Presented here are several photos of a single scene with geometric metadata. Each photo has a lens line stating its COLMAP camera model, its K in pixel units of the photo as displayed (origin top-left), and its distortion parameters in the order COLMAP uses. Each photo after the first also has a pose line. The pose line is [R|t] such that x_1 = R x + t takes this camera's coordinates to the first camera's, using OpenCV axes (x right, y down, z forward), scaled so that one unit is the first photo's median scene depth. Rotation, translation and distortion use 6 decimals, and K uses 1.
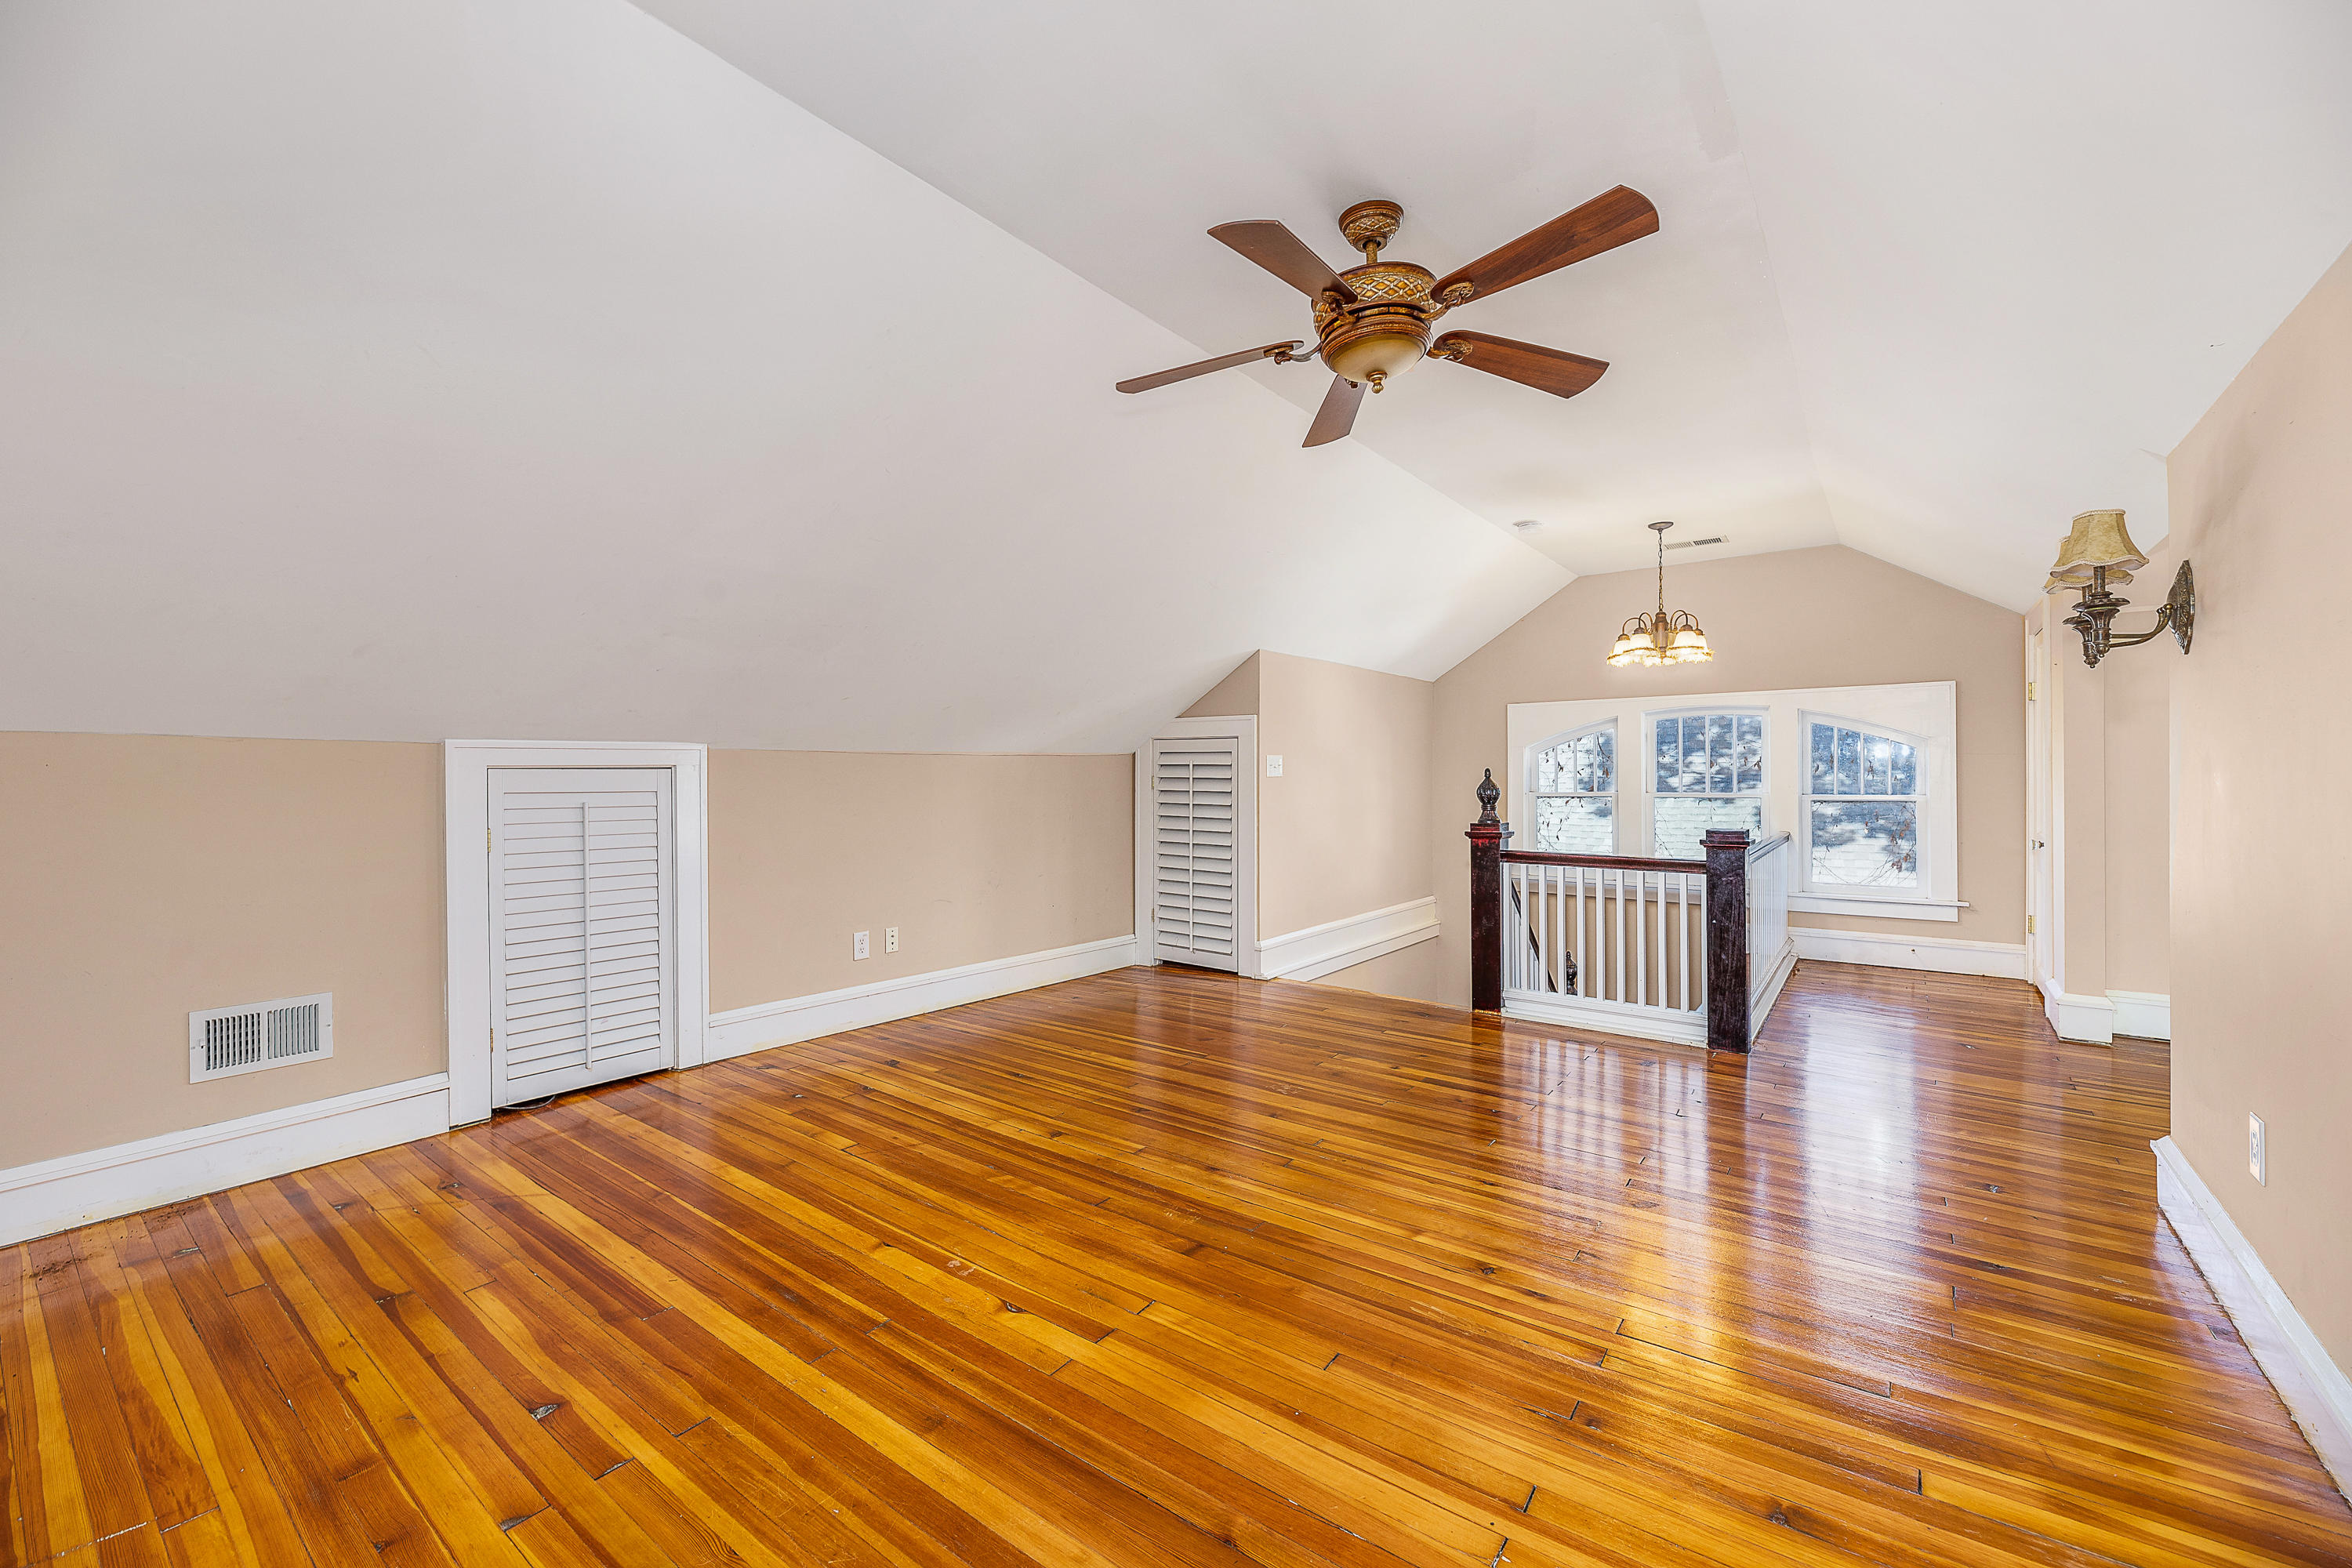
lens RADIAL K [[967.7, 0, 1170.8], [0, 967.7, 768.8], [0, 0, 1]] dist [0.001346, 0.000156]
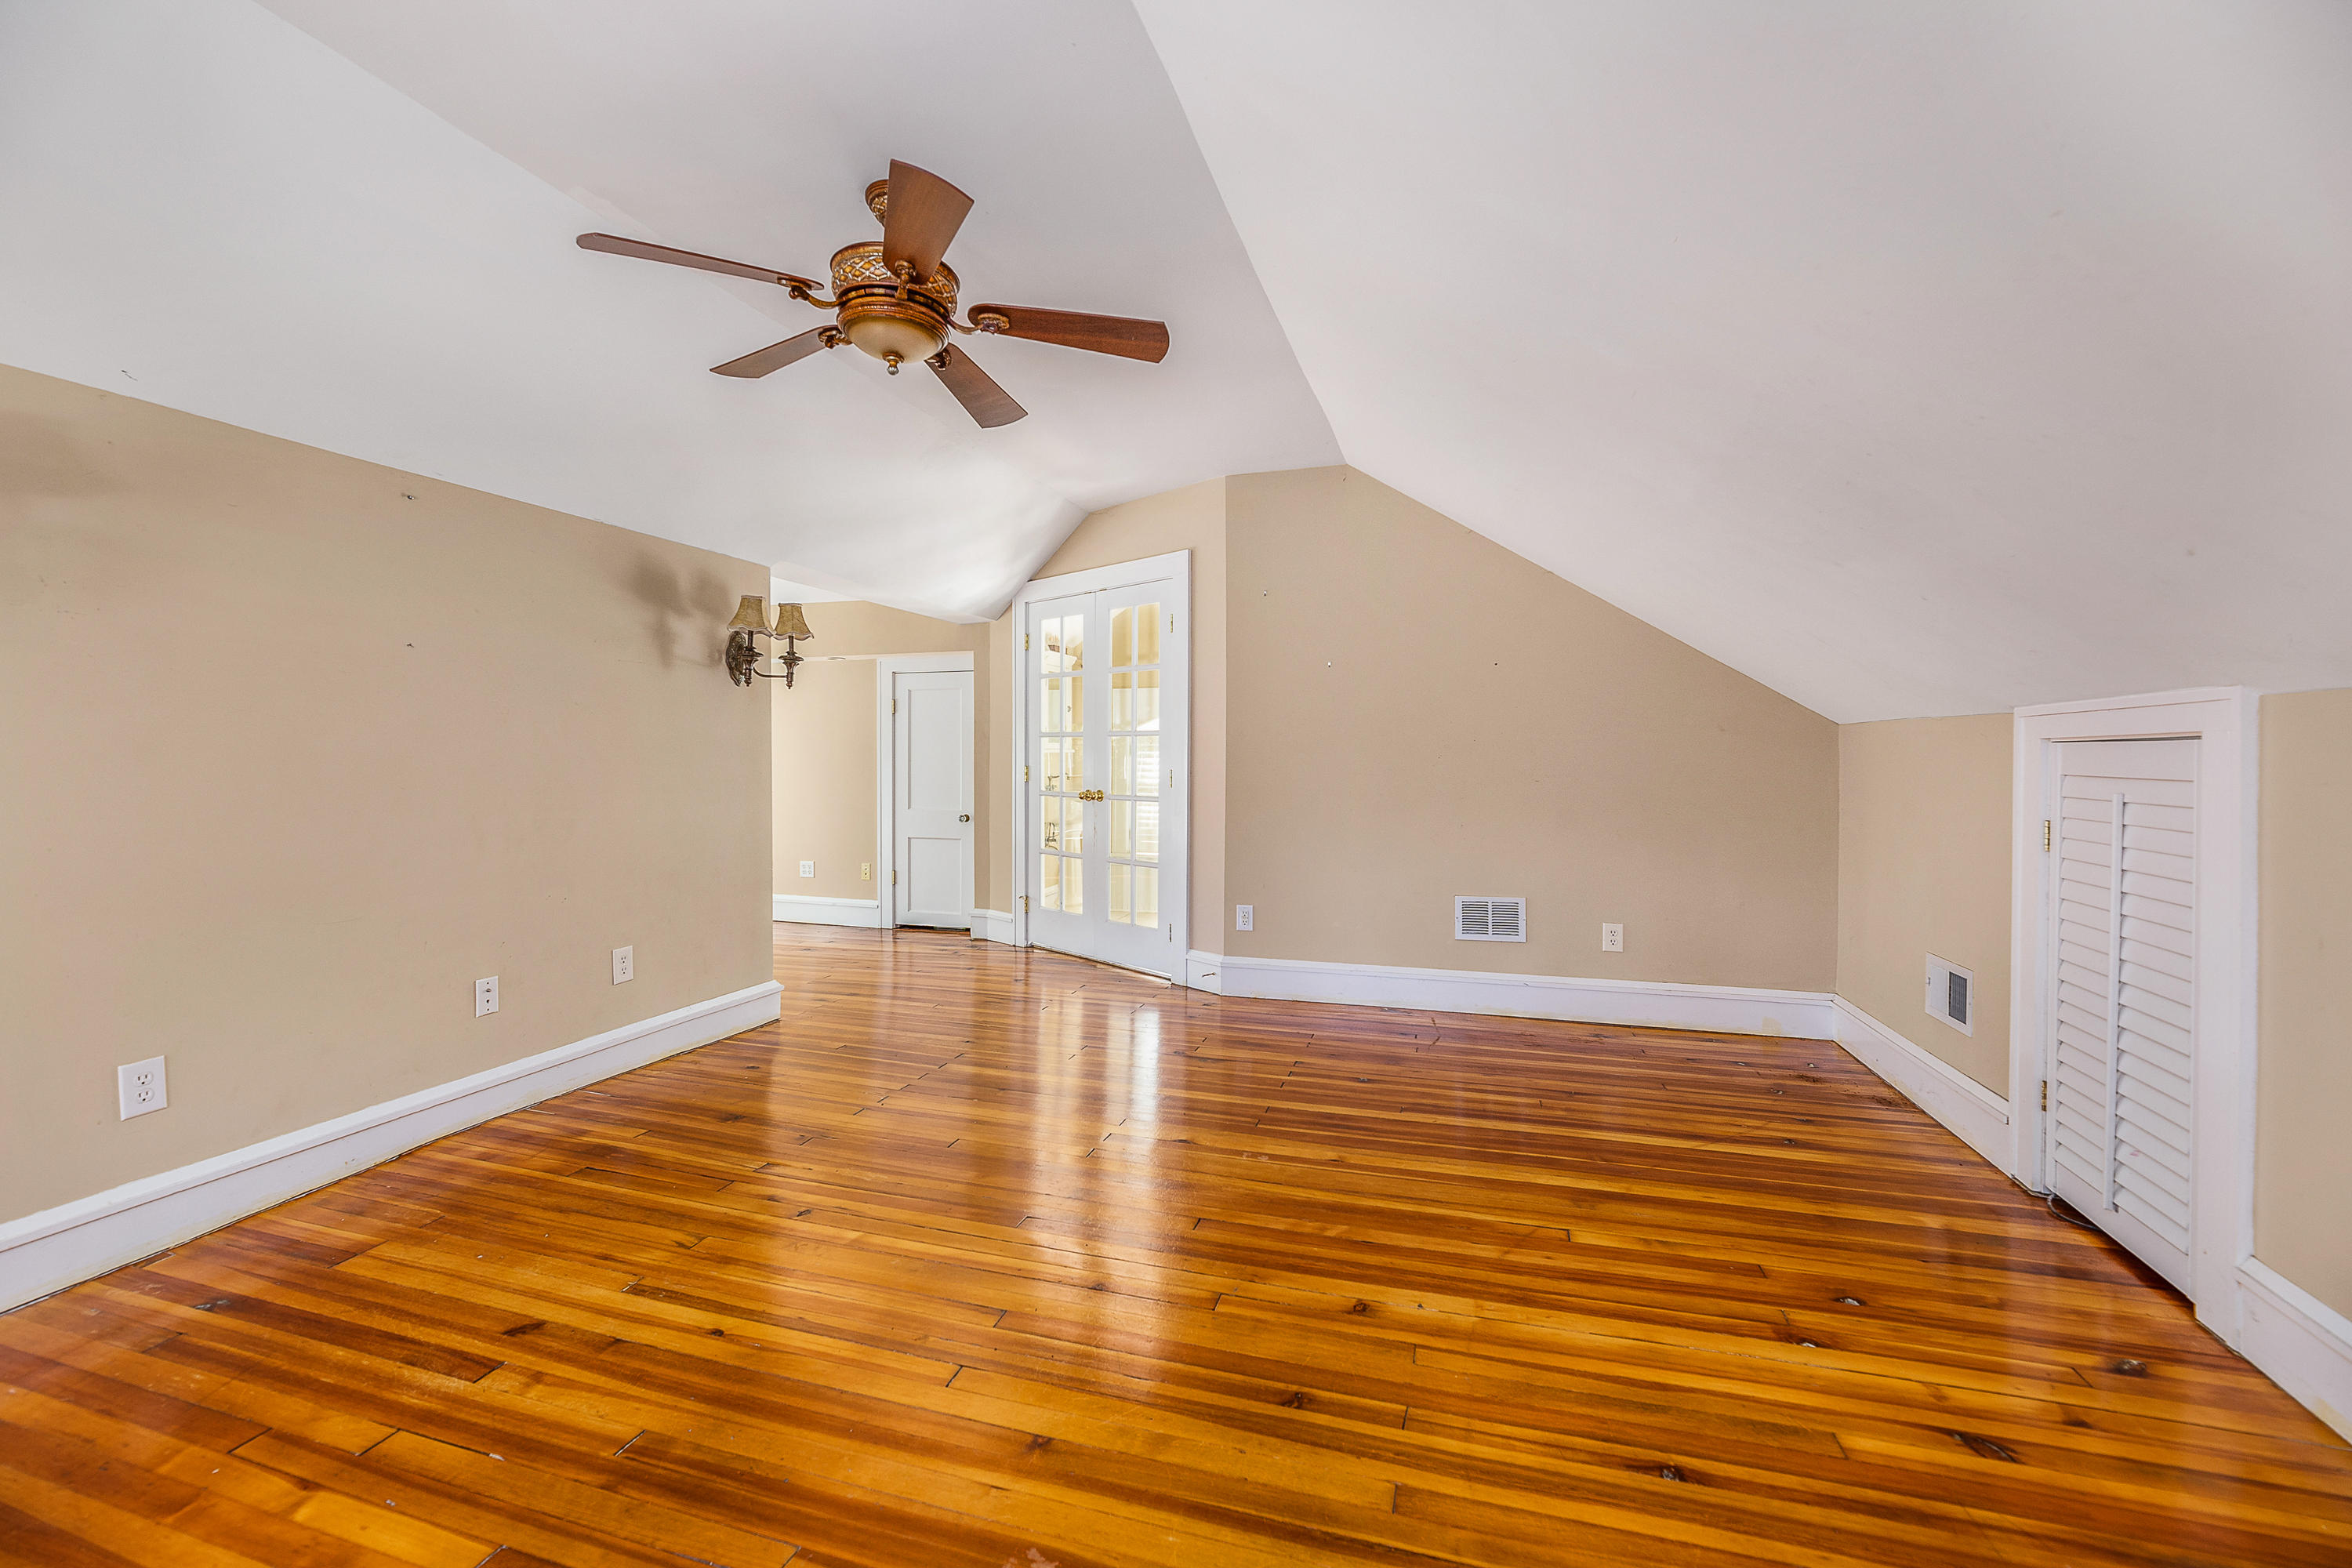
lens RADIAL K [[967.7, 0, 1170.8], [0, 967.7, 768.8], [0, 0, 1]] dist [0.001346, 0.000156]
pose [[-0.939052, 0.013326, -0.343516, 0.247791], [0.010828, 0.999899, 0.009189, 0.007062], [0.343603, 0.004910, -0.939102, 1.749637]]
